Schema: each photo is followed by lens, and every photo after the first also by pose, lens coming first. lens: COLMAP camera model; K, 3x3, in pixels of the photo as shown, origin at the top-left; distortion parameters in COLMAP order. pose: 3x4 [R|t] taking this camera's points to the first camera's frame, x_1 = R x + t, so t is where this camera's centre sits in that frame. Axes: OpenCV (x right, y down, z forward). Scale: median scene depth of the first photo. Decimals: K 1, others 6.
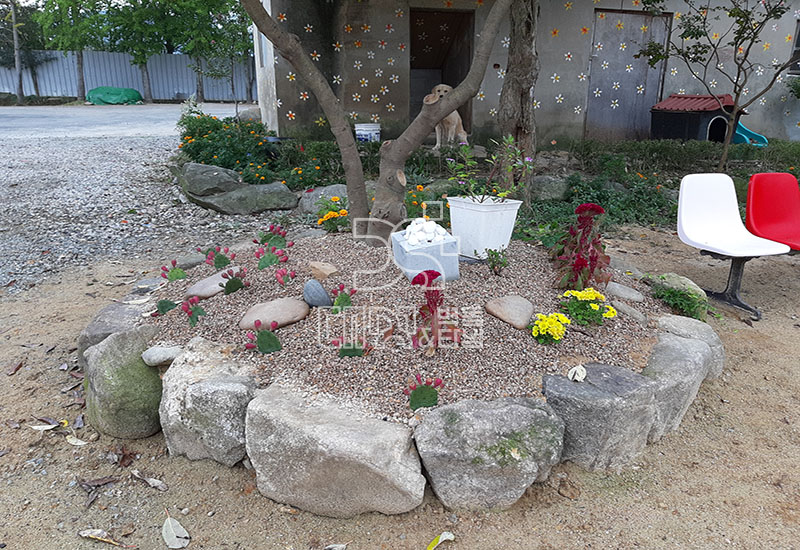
lens RADIAL K [[582.7, 0, 413.3], [0, 582.7, 269.9], [0, 0, 1]] dist [0.075542, -0.133409]
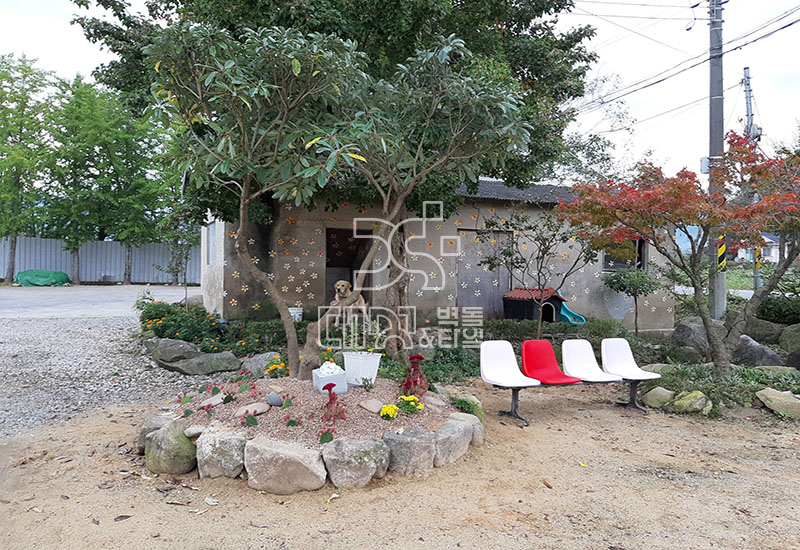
lens RADIAL K [[582.7, 0, 413.3], [0, 582.7, 269.9], [0, 0, 1]] dist [0.075542, -0.133409]
pose [[0.990134, 0.008546, 0.139865, 0.013459], [0.032796, 0.956282, -0.290601, 0.132779], [-0.136234, 0.292321, 0.946567, -0.678697]]
